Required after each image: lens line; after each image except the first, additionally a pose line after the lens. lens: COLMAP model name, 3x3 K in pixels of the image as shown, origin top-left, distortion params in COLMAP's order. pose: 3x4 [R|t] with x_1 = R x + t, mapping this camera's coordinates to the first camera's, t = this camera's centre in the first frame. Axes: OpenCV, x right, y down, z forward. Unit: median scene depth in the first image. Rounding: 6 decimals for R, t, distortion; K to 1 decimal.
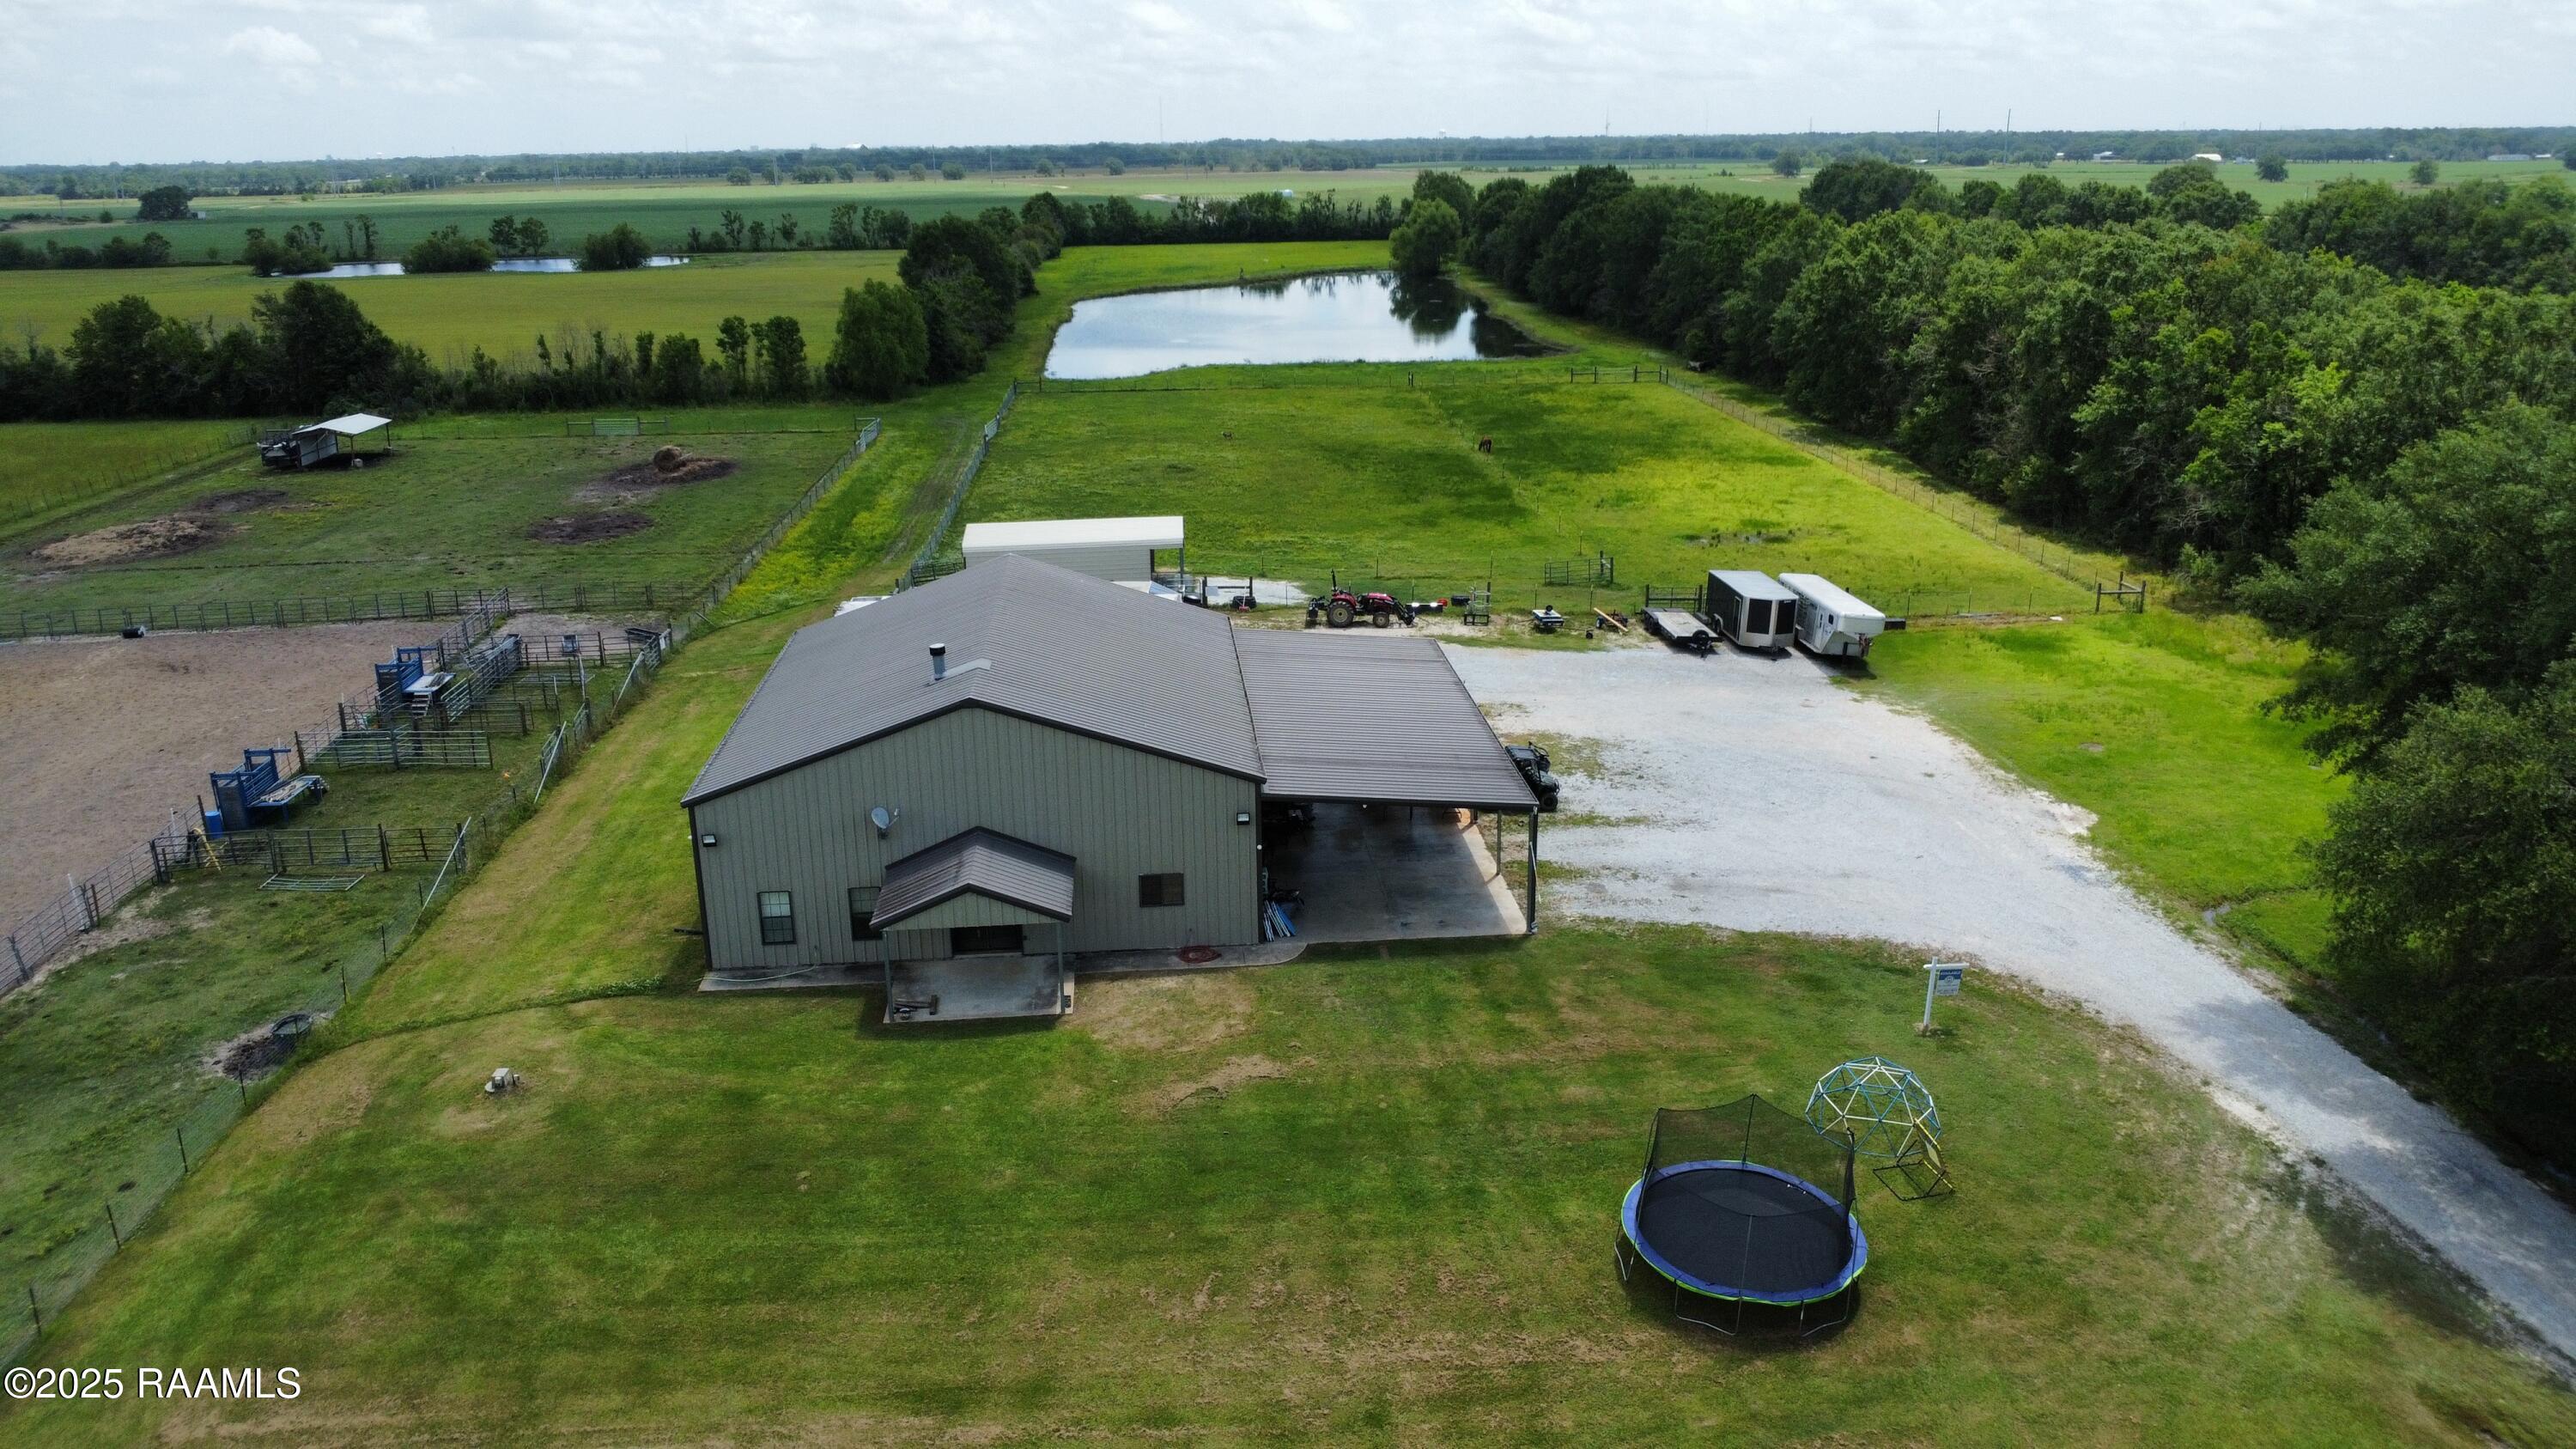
lens RADIAL K [[1883.7, 0, 1287.0], [0, 1883.7, 694.6], [0, 0, 1]] dist [-0.029354, -0.010263]
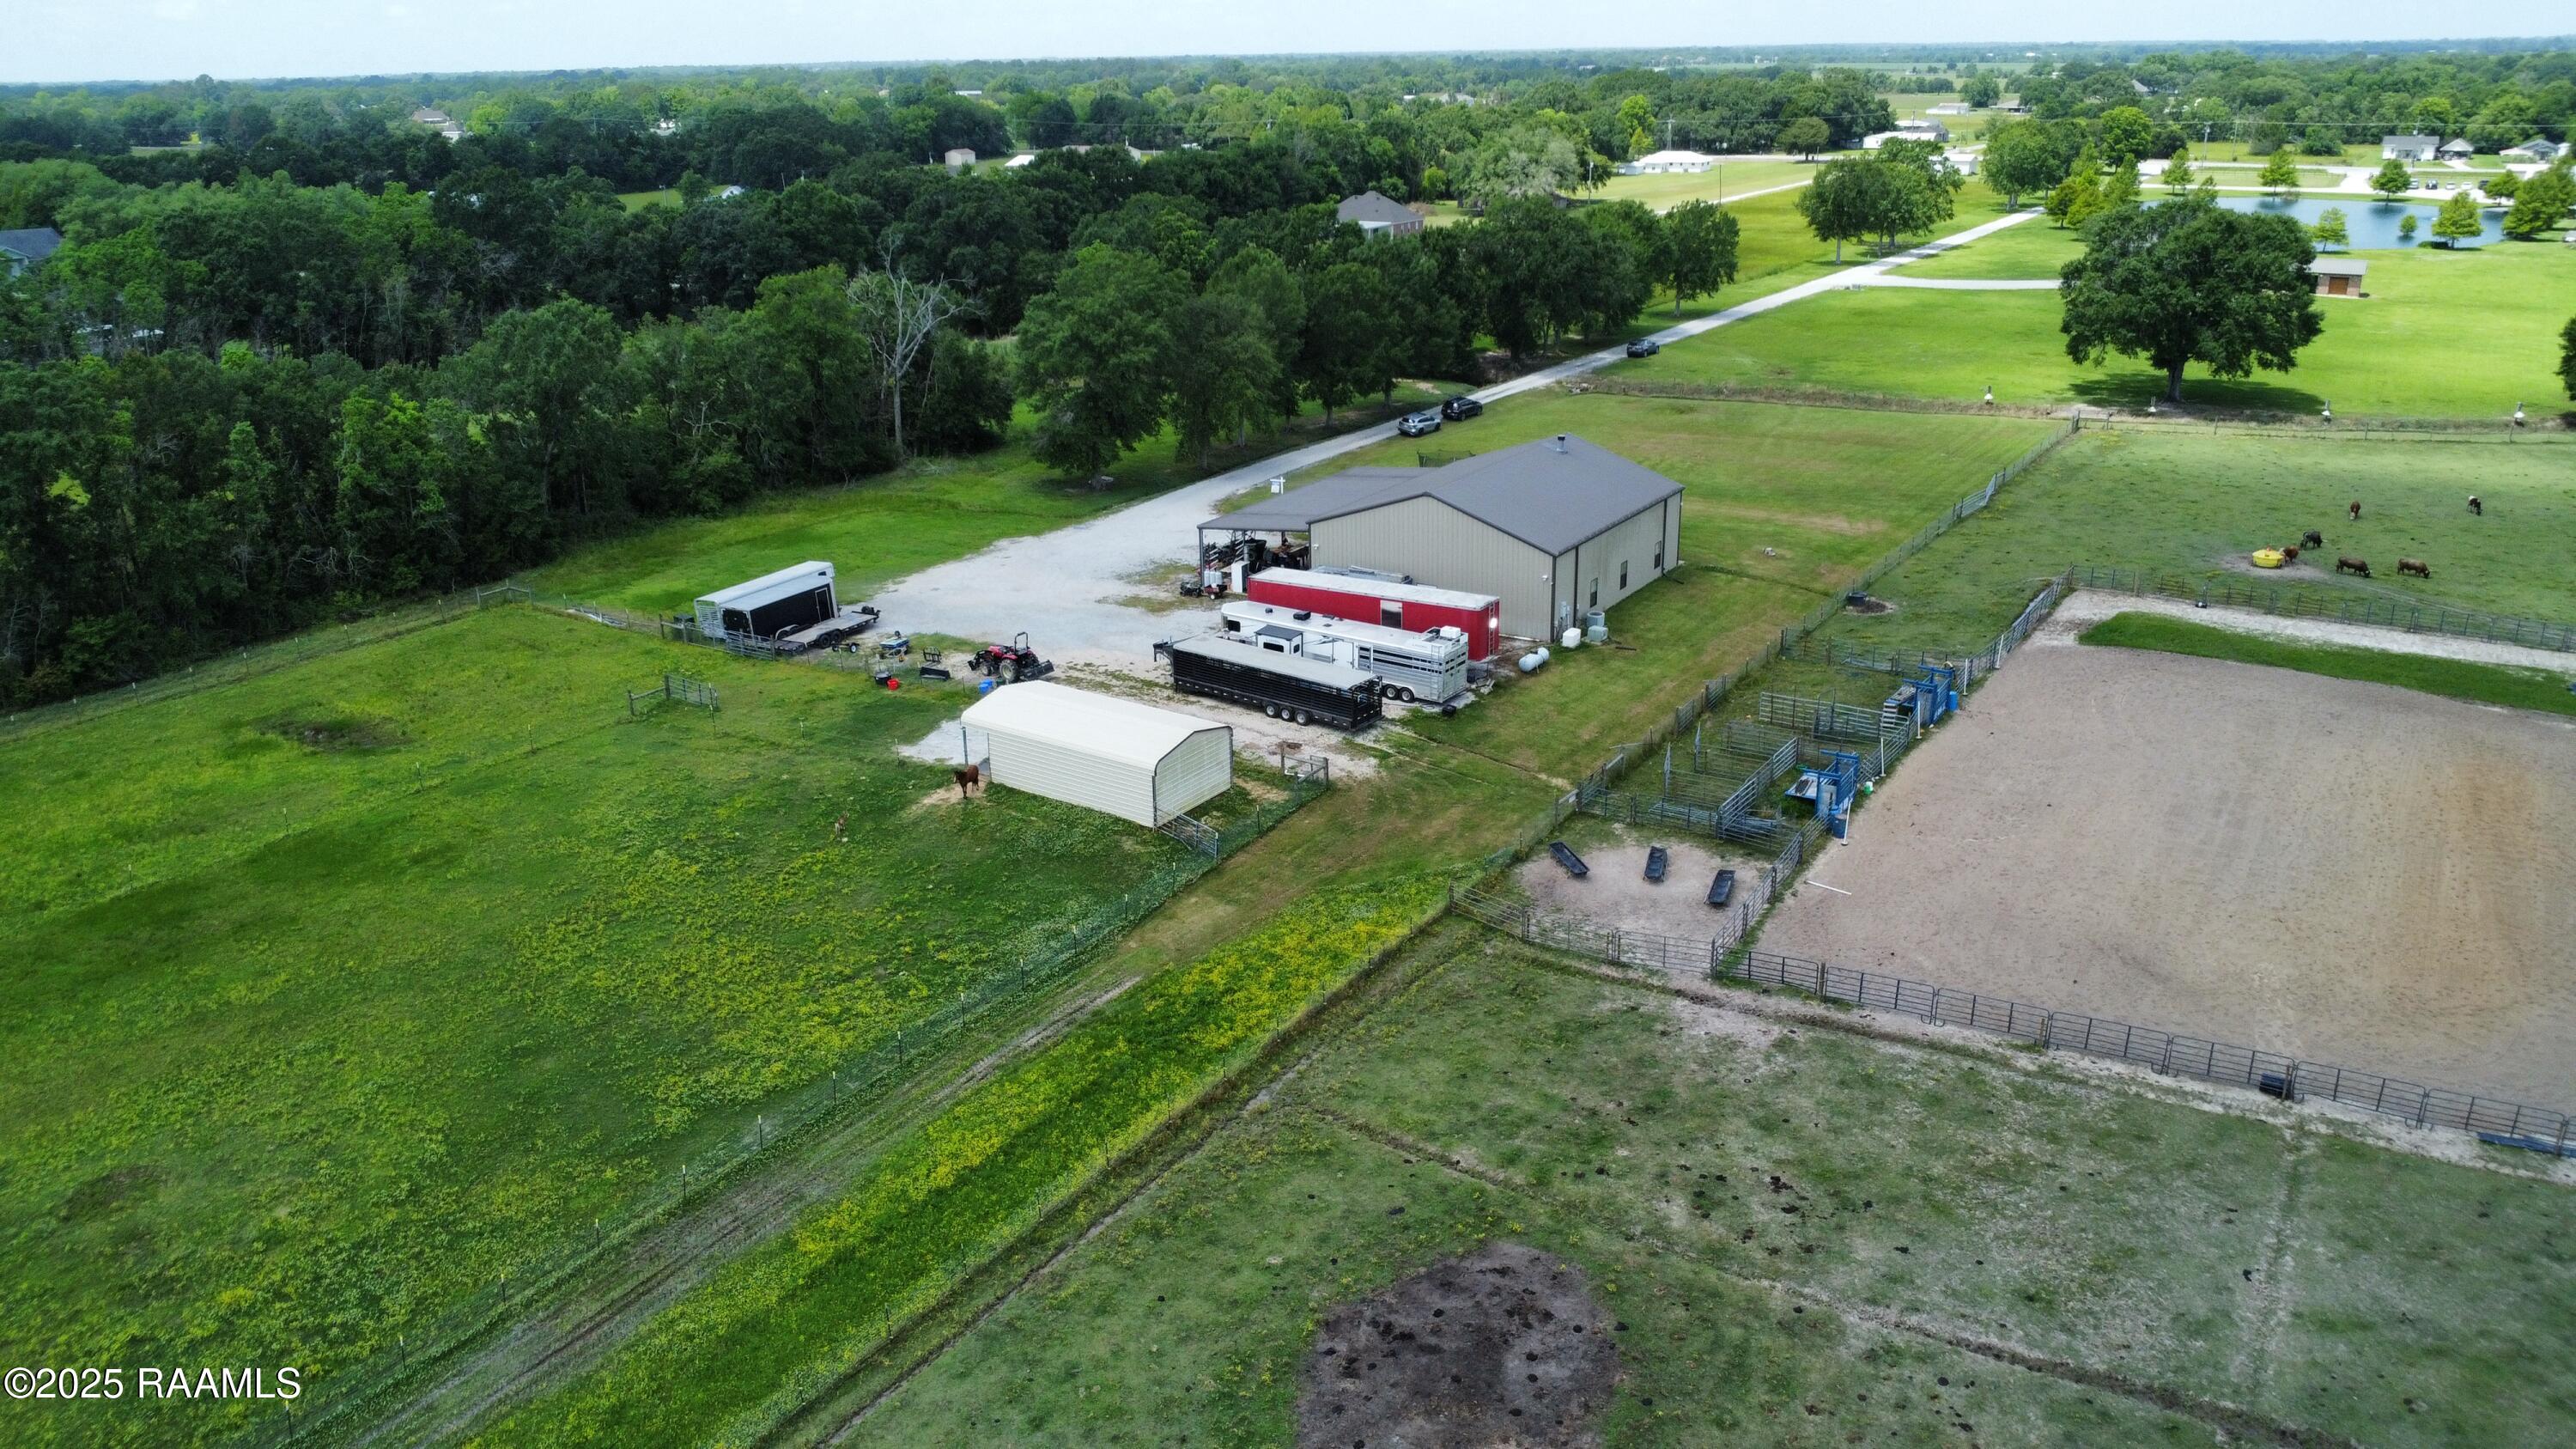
lens RADIAL K [[1883.3, 0, 1288.0], [0, 1883.3, 724.5], [0, 0, 1]] dist [-0.026690, -0.001497]
pose [[-0.796192, -0.176716, 0.578662, -1.204309], [0.198637, 0.827041, 0.525877, -0.919602], [-0.571508, 0.533642, -0.623381, 2.623716]]
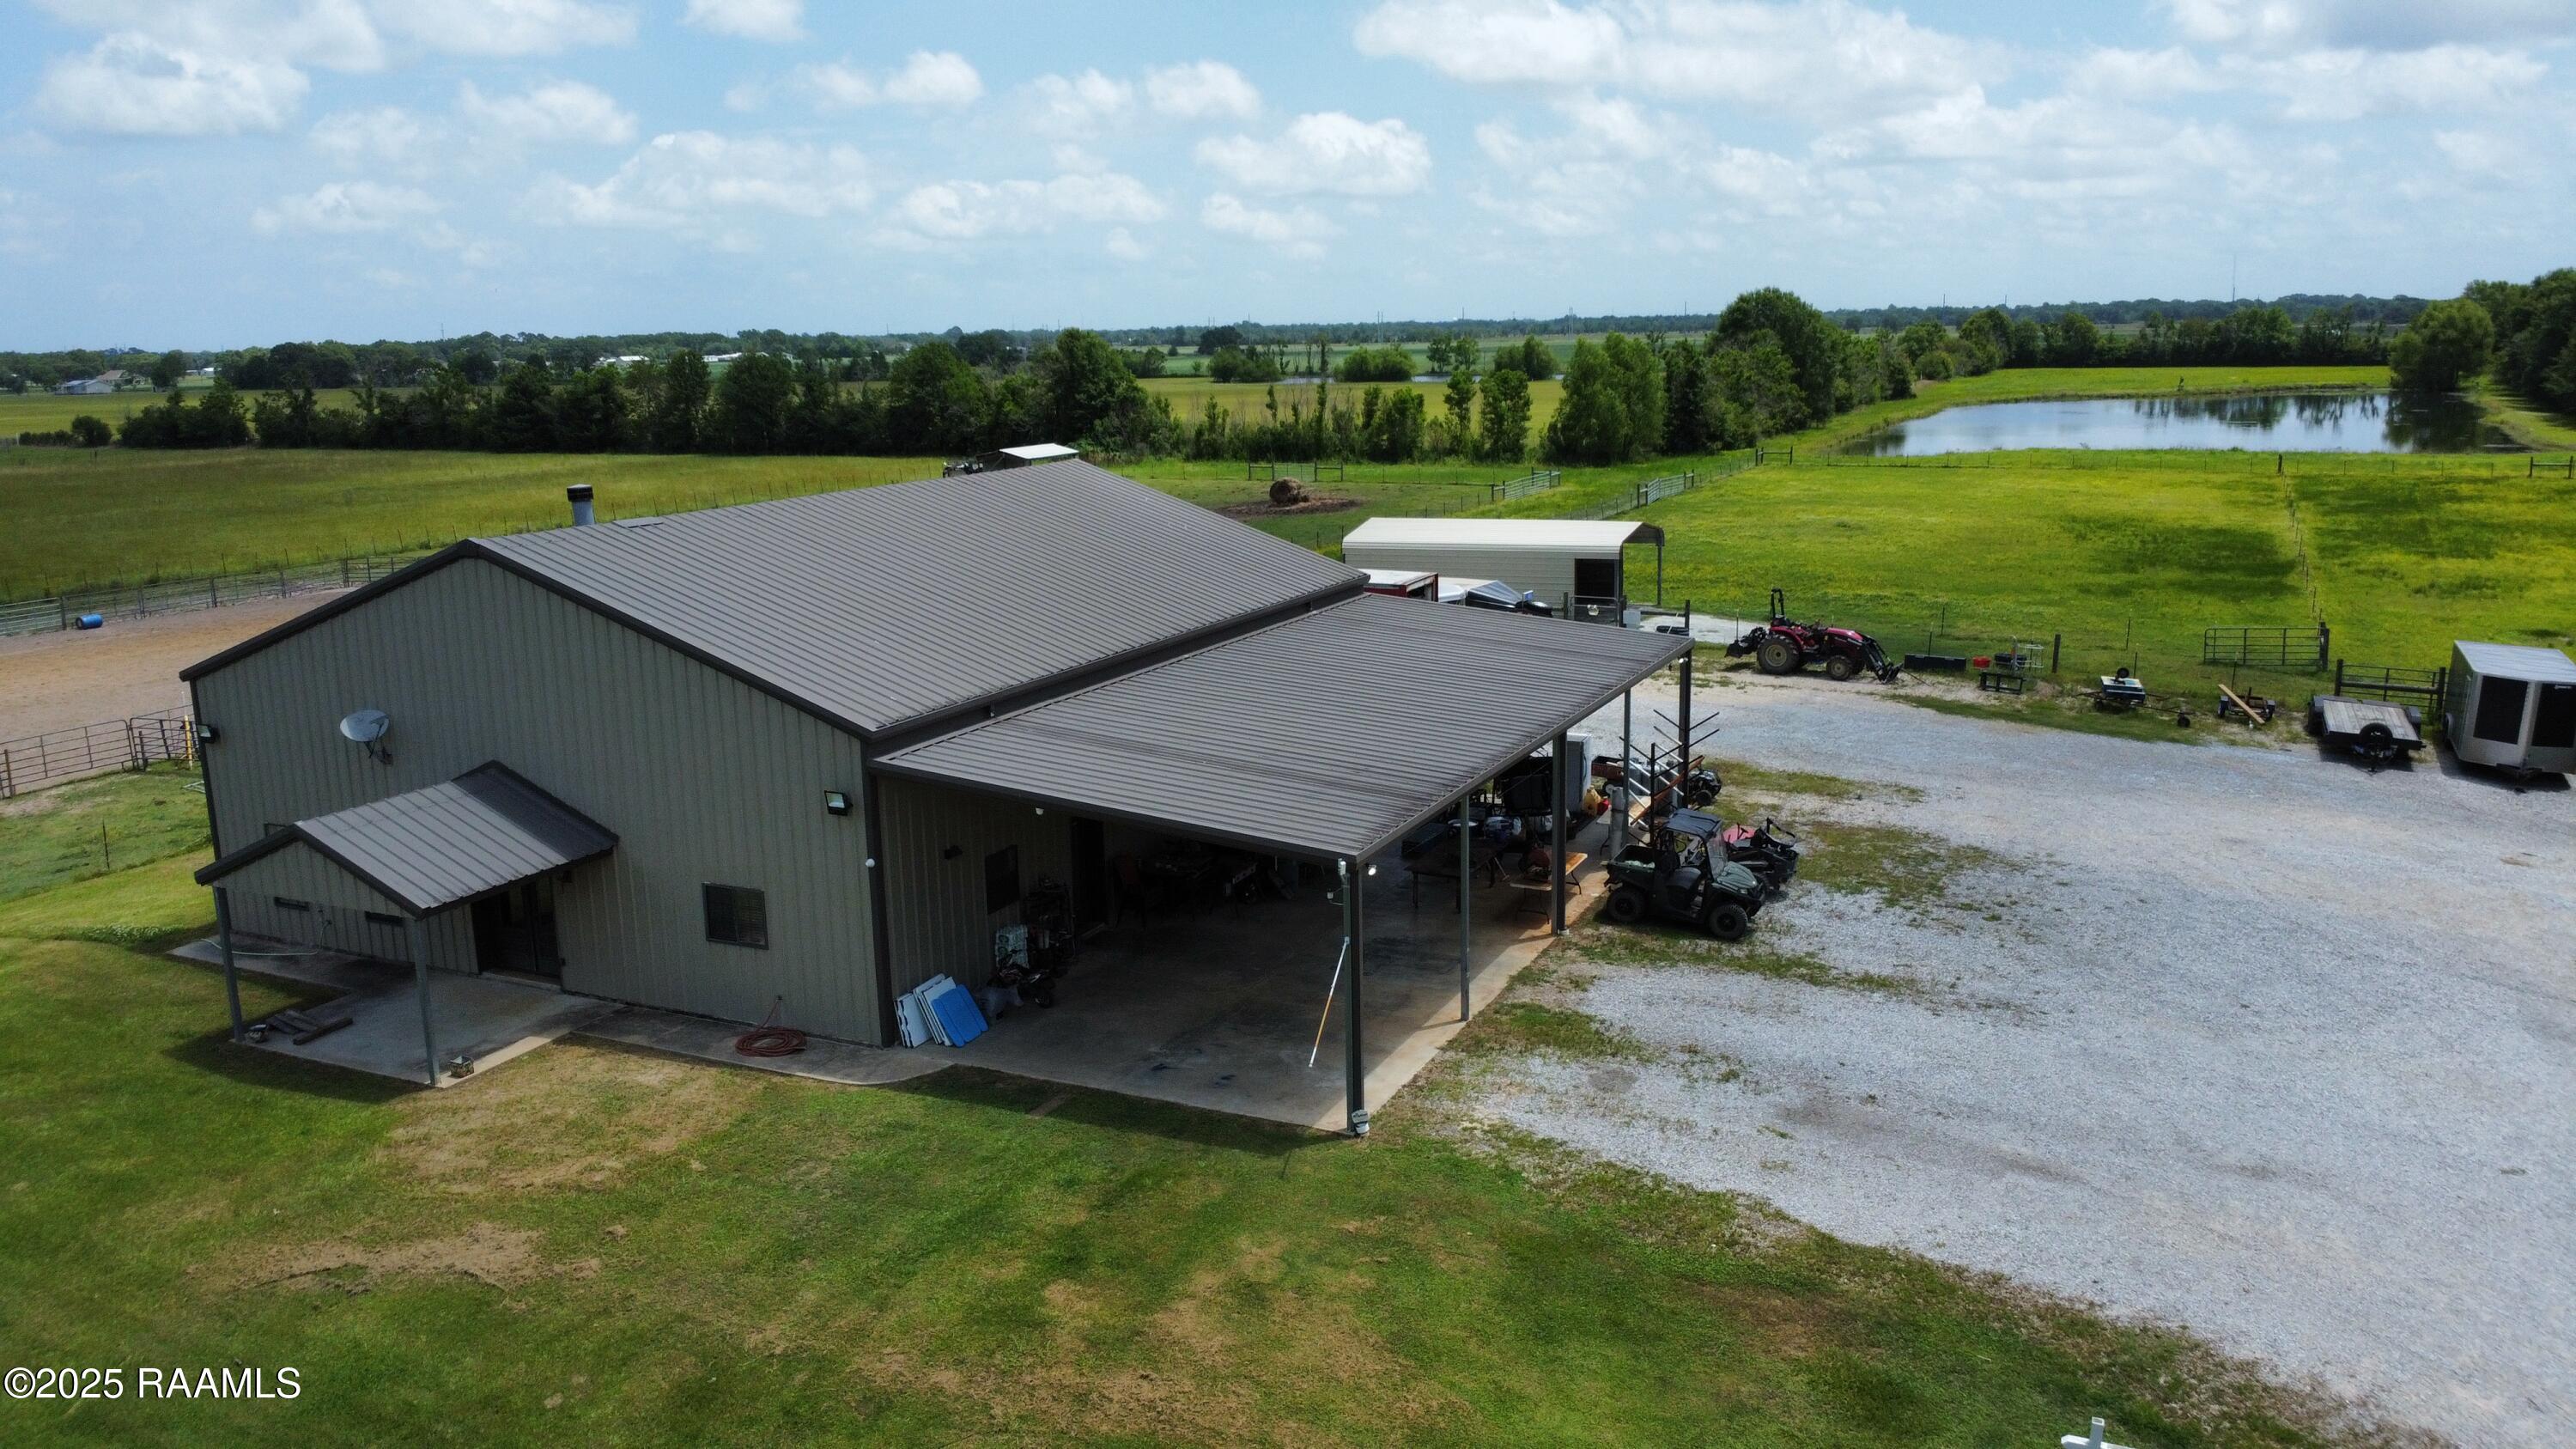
lens RADIAL K [[1883.7, 0, 1287.0], [0, 1883.7, 694.6], [0, 0, 1]] dist [-0.029354, -0.010263]
pose [[0.863652, 0.090110, -0.495969, 0.333822], [-0.131667, 0.990062, -0.049399, 0.042411], [0.486589, 0.107966, 0.866934, 0.562144]]
